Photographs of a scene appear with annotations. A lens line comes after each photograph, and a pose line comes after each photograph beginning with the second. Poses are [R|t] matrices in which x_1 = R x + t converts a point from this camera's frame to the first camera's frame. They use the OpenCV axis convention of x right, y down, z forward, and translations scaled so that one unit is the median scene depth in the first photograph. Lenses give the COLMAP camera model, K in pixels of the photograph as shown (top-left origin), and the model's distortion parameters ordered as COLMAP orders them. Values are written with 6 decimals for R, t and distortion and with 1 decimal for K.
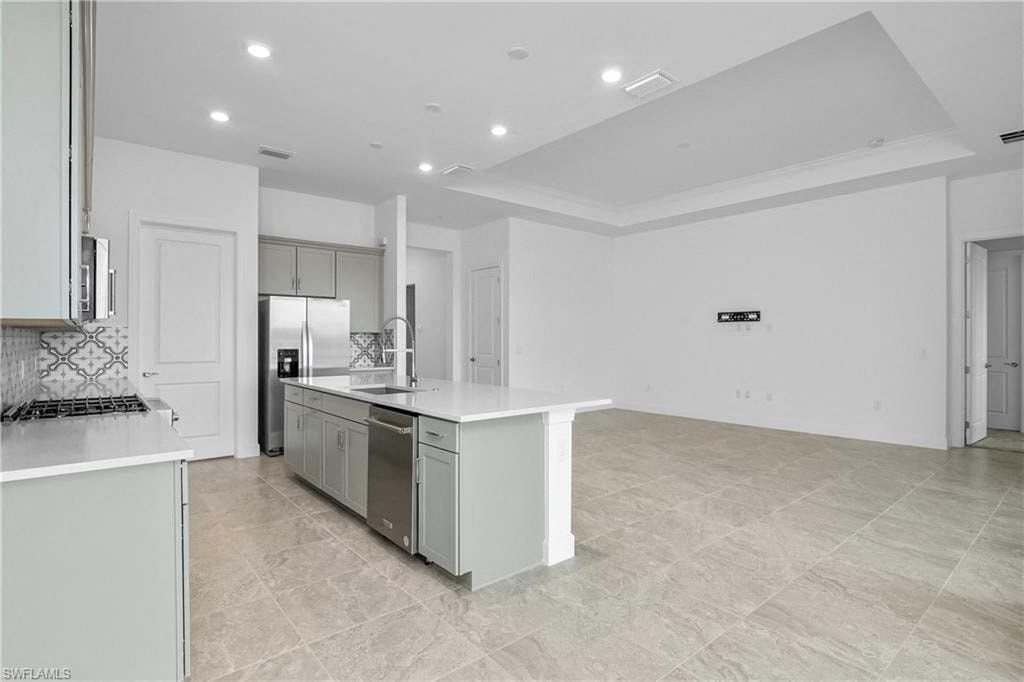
lens RADIAL K [[515.0, 0, 509.5], [0, 515.0, 341.1], [0, 0, 1]] dist [-0.019658, 0.000749]
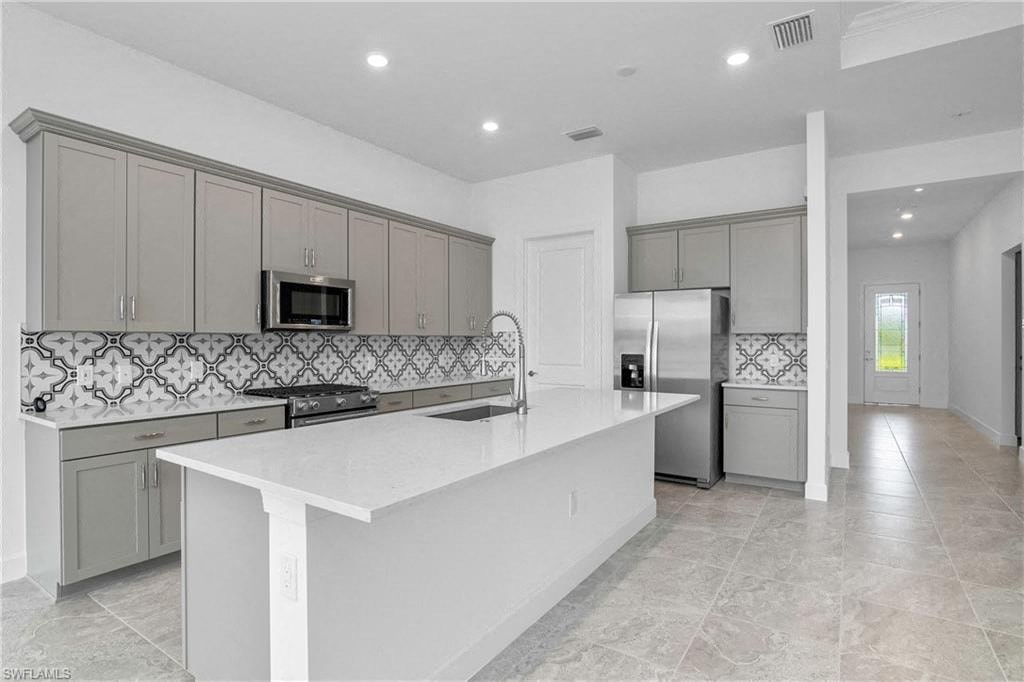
lens RADIAL K [[515.0, 0, 509.5], [0, 515.0, 341.1], [0, 0, 1]] dist [-0.019658, 0.000749]
pose [[0.285094, 0.000131, -0.958500, 0.380908], [-0.004310, 0.999990, -0.001145, -0.005271], [0.958490, 0.004458, 0.285092, 0.647435]]
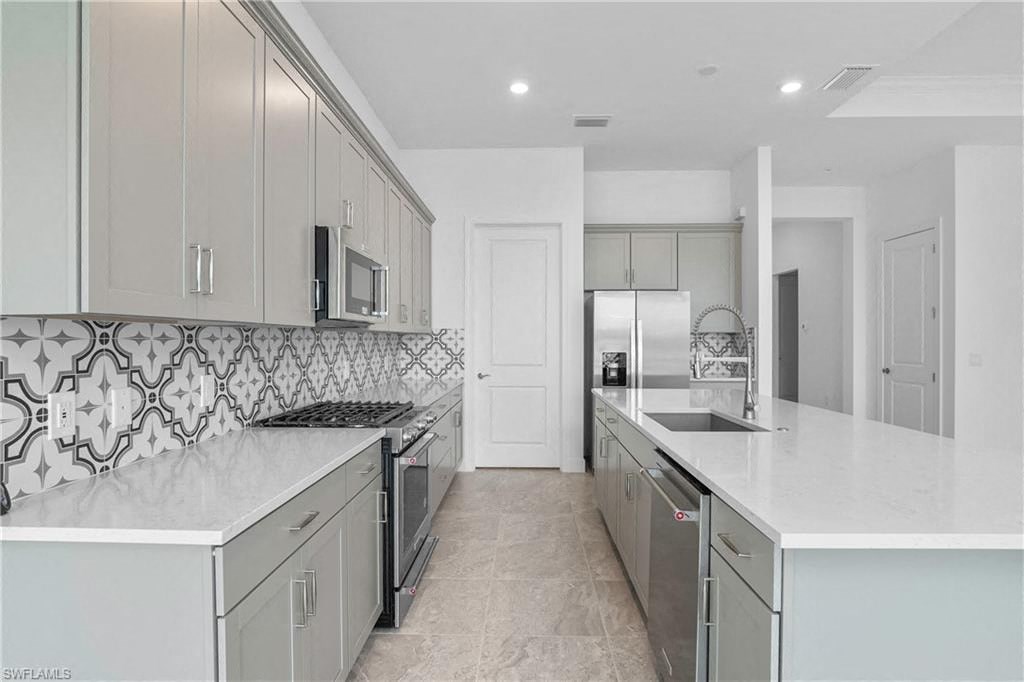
lens RADIAL K [[515.0, 0, 509.5], [0, 515.0, 341.1], [0, 0, 1]] dist [-0.019658, 0.000749]
pose [[0.747006, 0.001425, -0.664815, 0.007163], [-0.002624, 0.999996, -0.000805, -0.002800], [0.664812, 0.002346, 0.747007, 0.285889]]
